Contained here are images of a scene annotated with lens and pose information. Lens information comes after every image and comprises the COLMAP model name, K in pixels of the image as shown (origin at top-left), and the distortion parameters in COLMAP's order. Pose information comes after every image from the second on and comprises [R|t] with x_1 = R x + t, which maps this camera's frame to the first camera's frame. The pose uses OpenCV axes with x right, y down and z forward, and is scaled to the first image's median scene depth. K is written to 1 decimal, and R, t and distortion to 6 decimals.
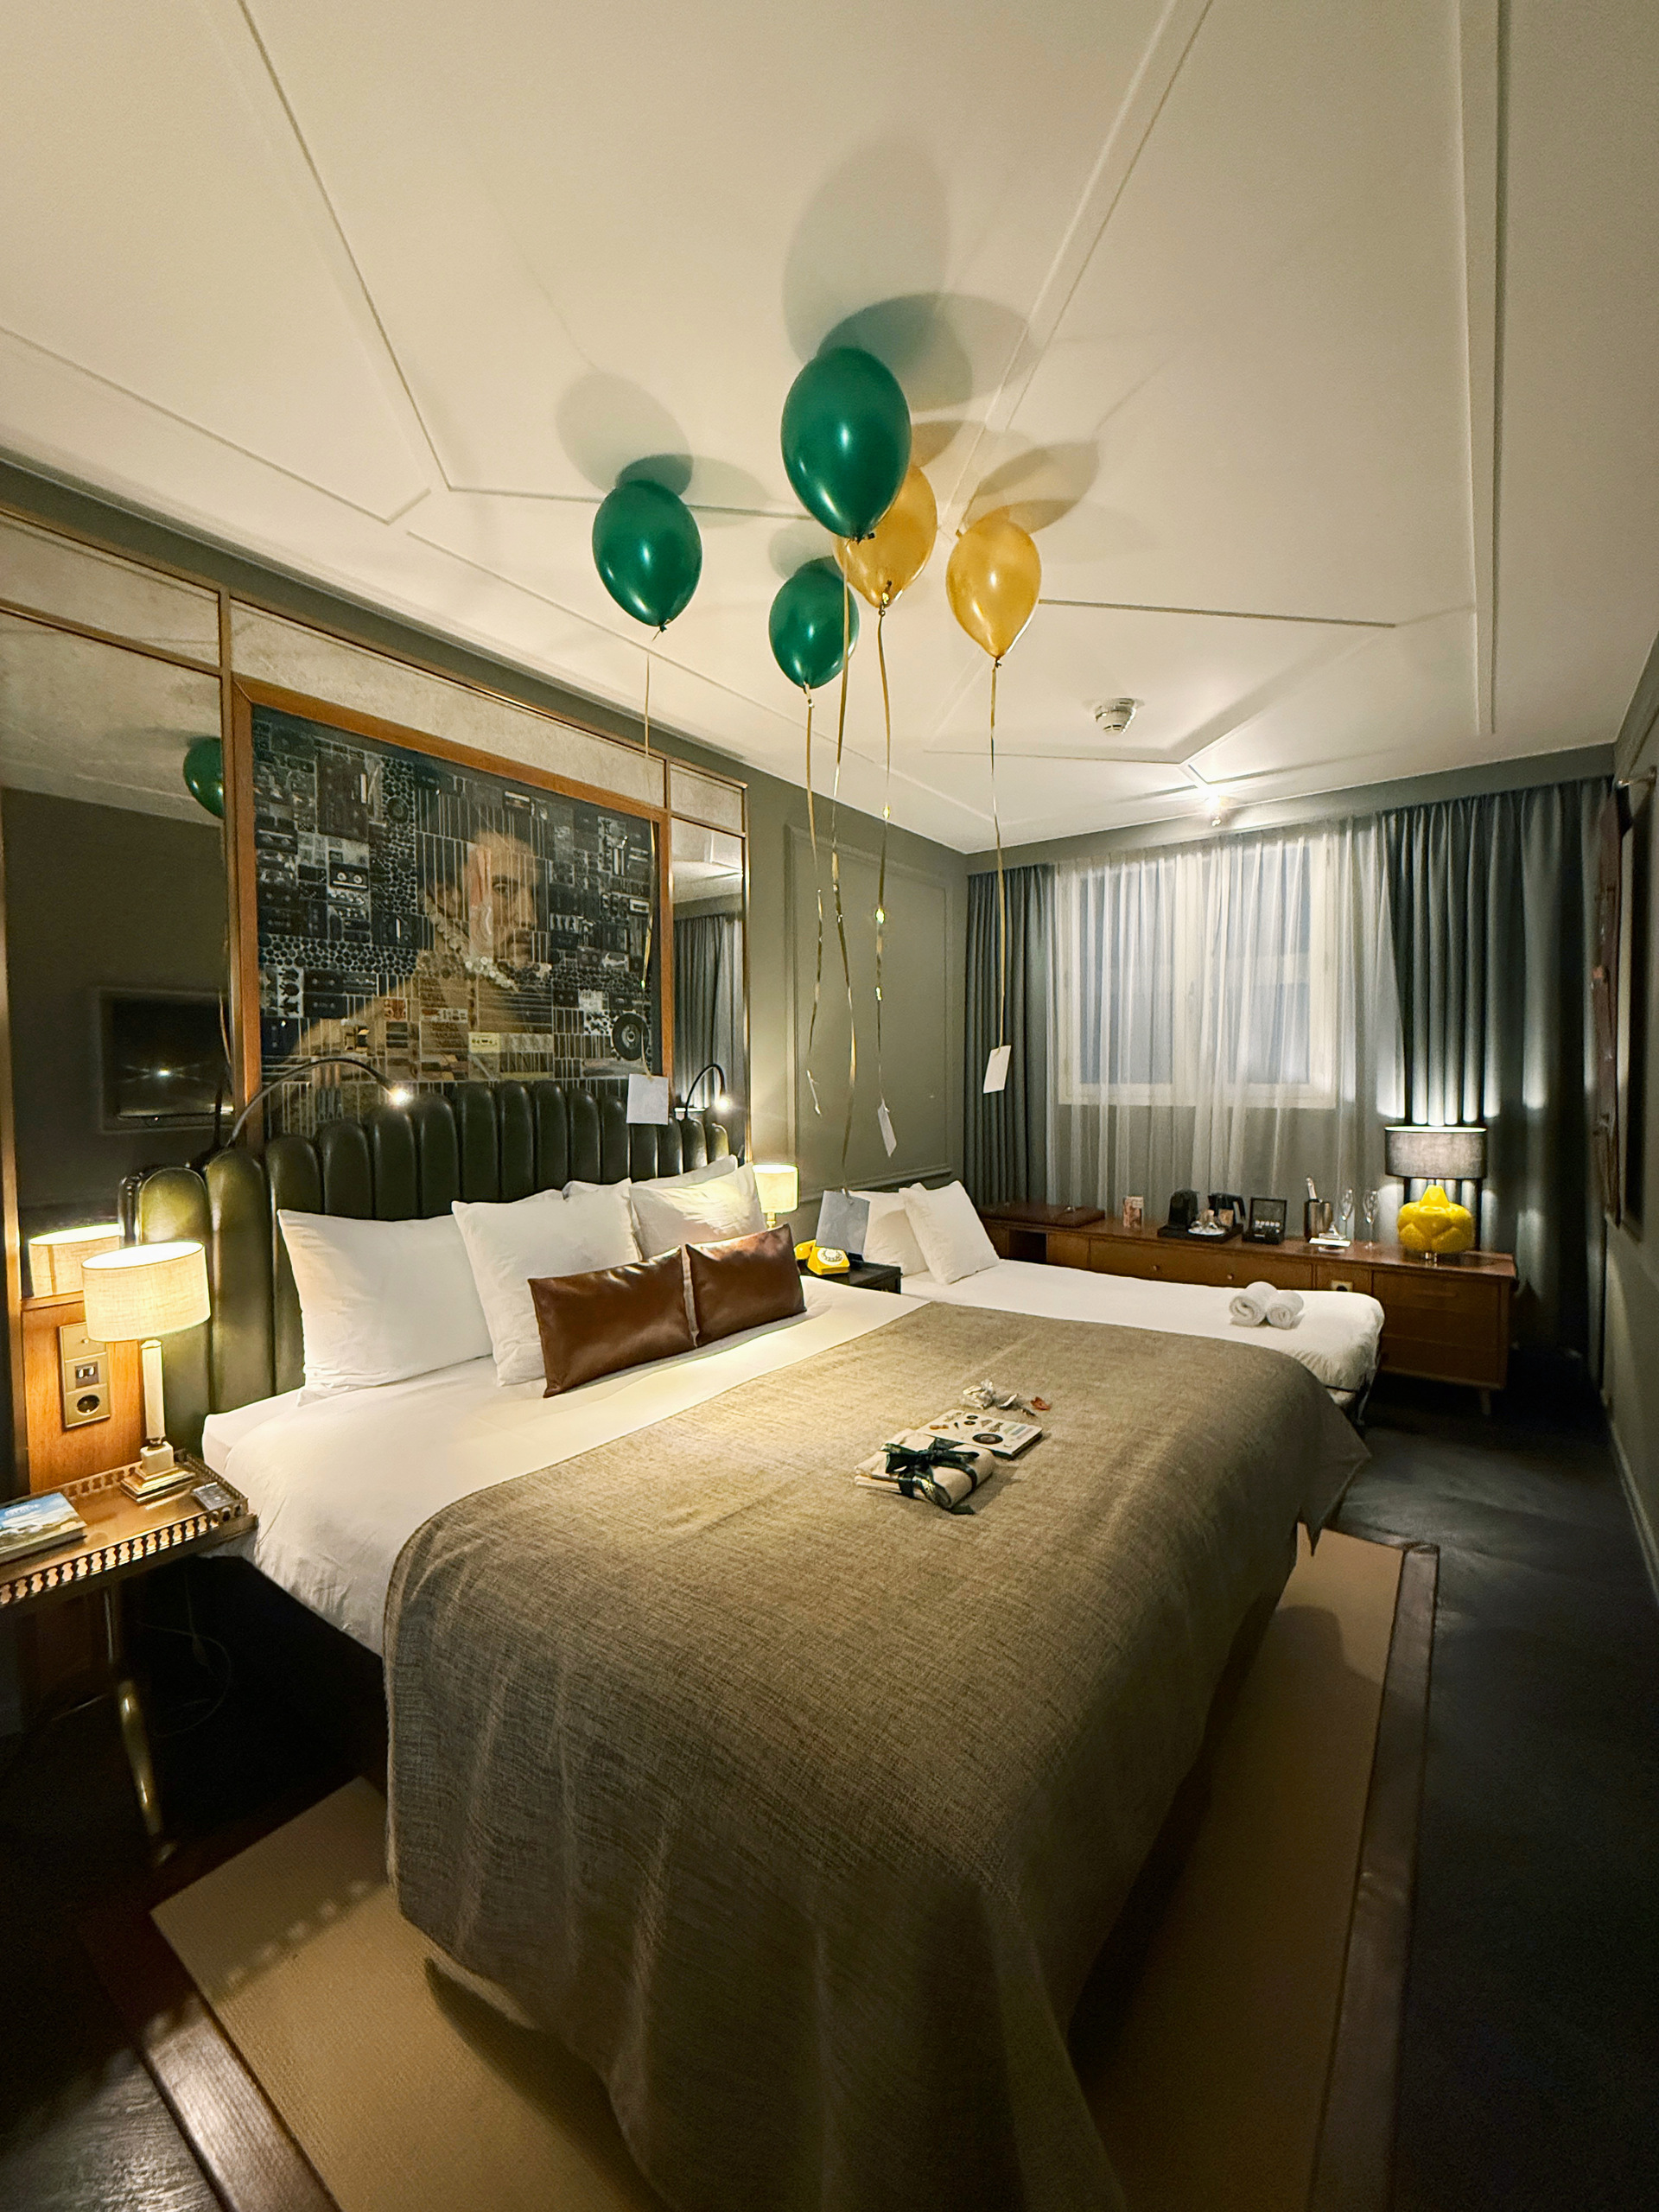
lens RADIAL K [[893.1, 0, 824.1], [0, 893.1, 1094.5], [0, 0, 1]] dist [-0.006992, 0.003325]
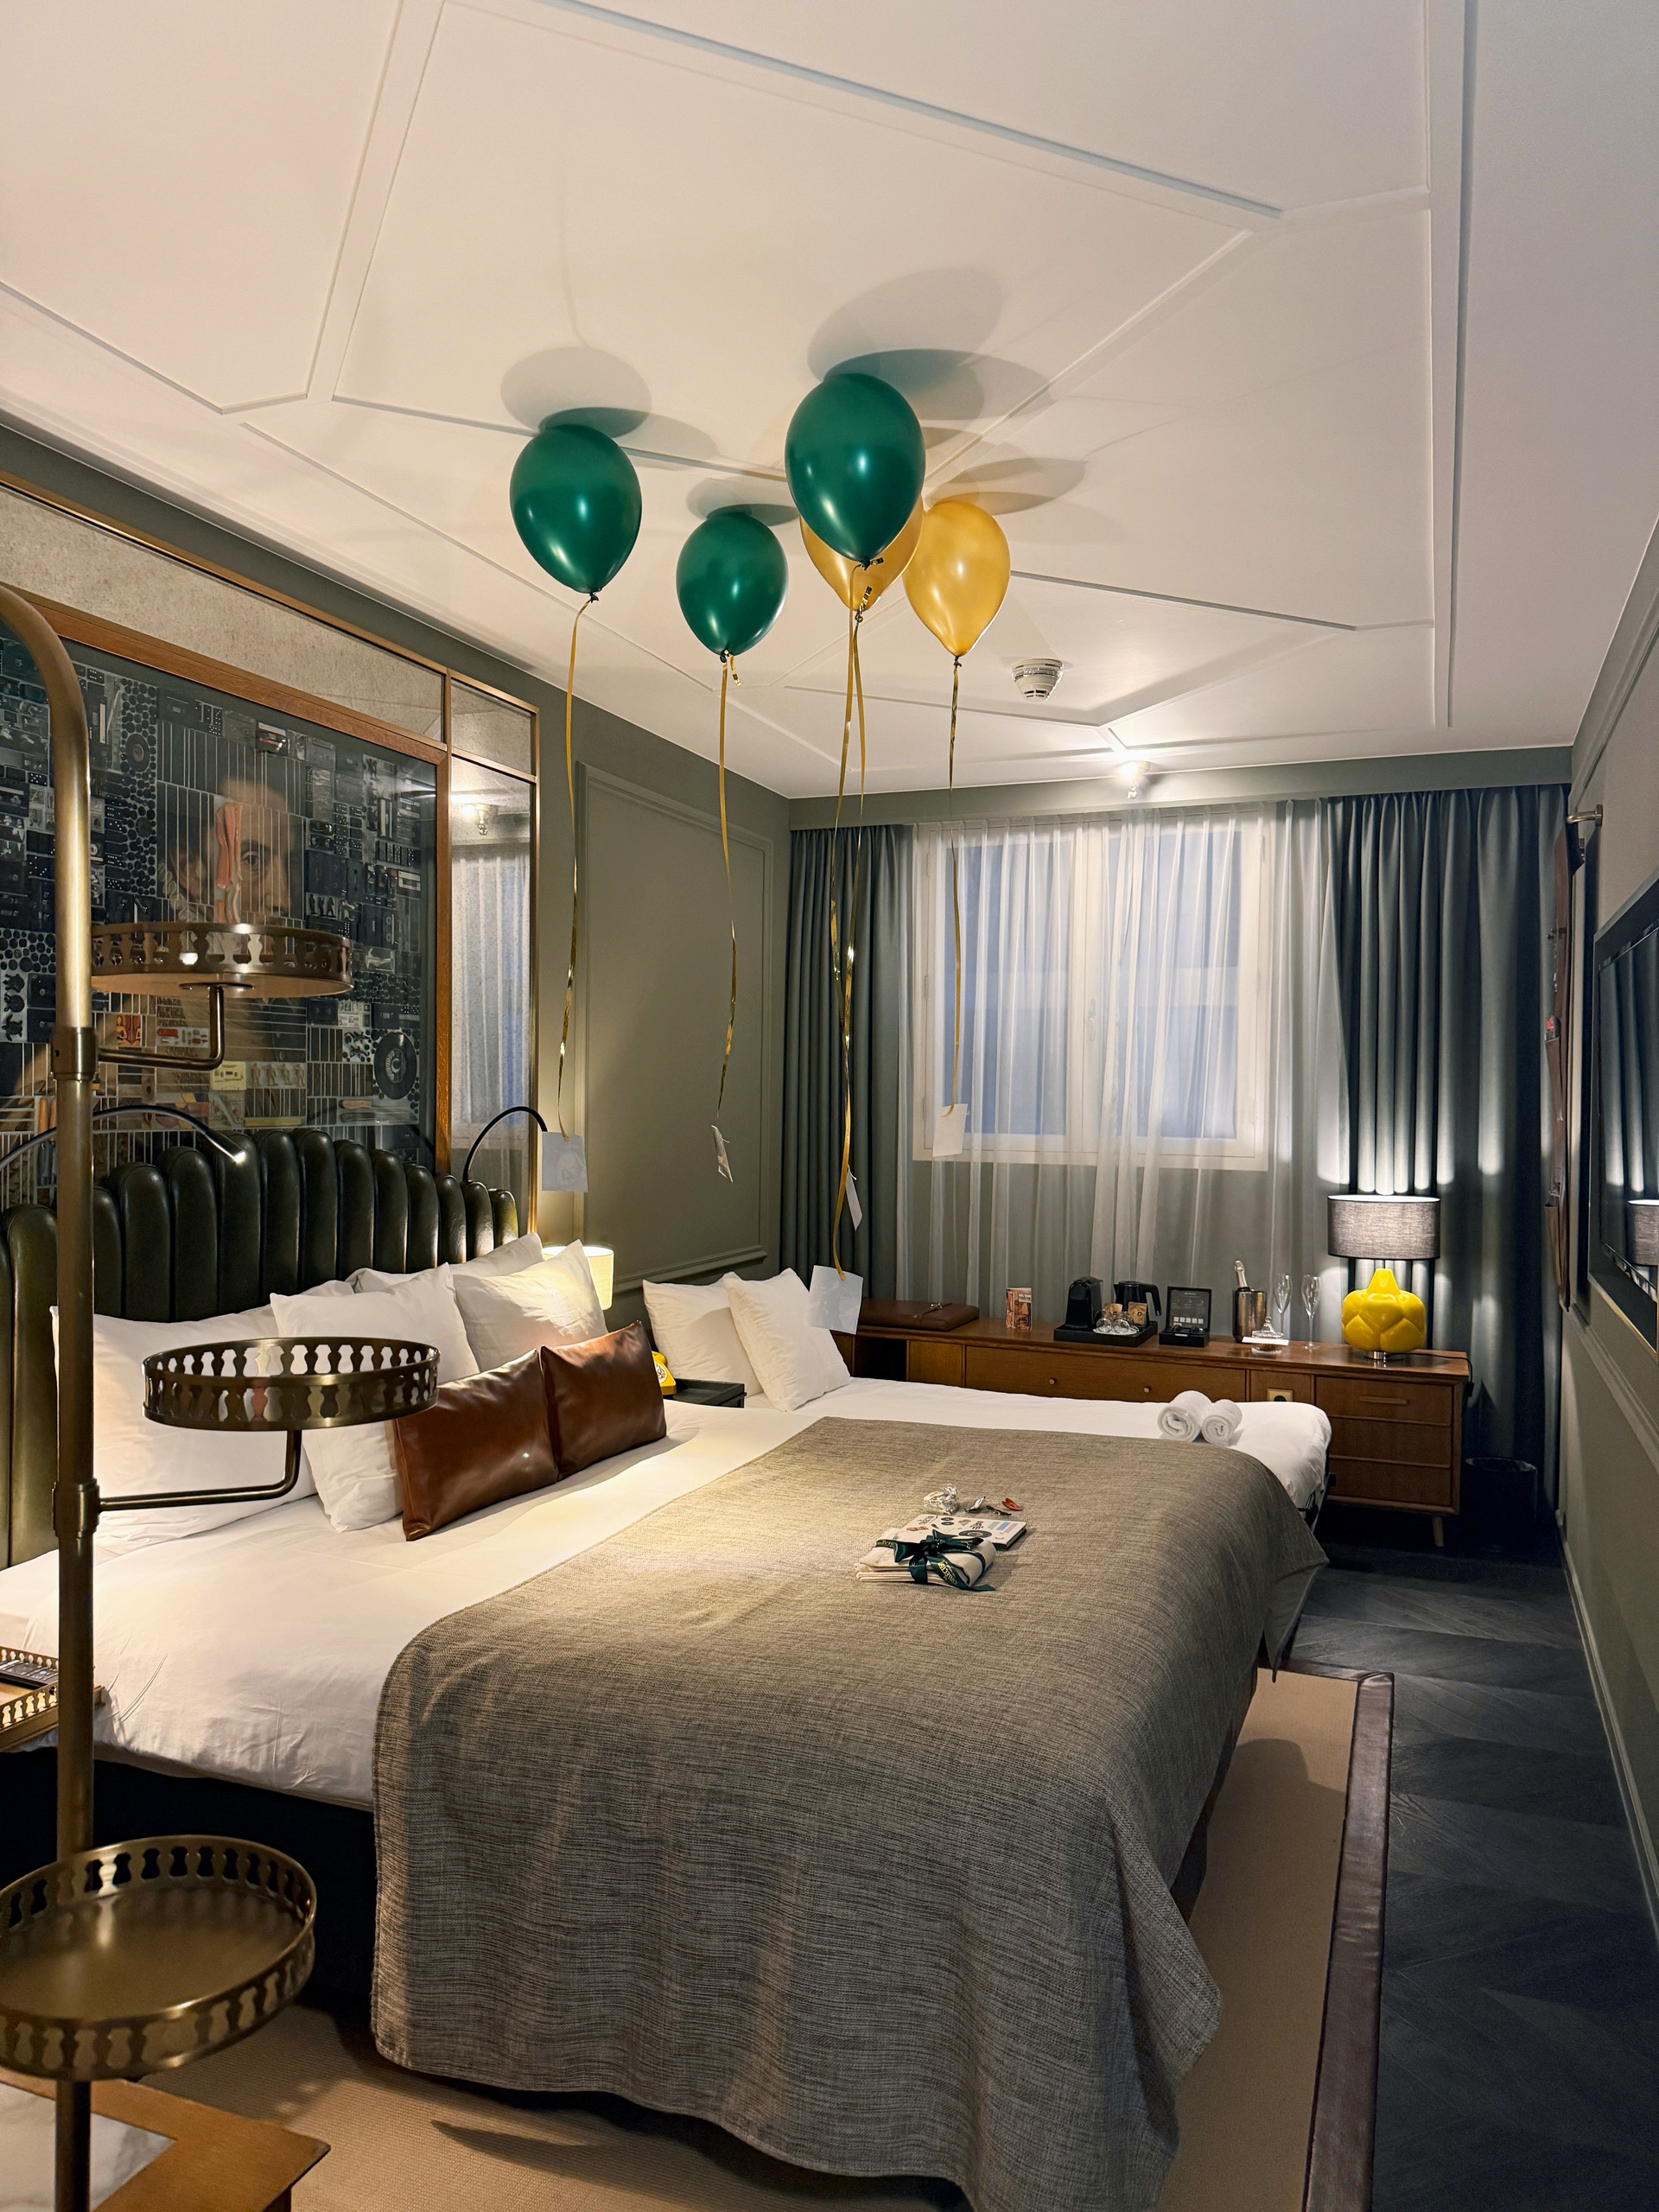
lens RADIAL K [[1543.8, 0, 824.6], [0, 1543.8, 1101.9], [0, 0, 1]] dist [0.038948, -0.026605]
pose [[0.964811, 0.018541, 0.262288, -0.257475], [-0.013598, 0.999694, -0.020648, -0.018319], [-0.262591, 0.016354, 0.964769, -0.335309]]
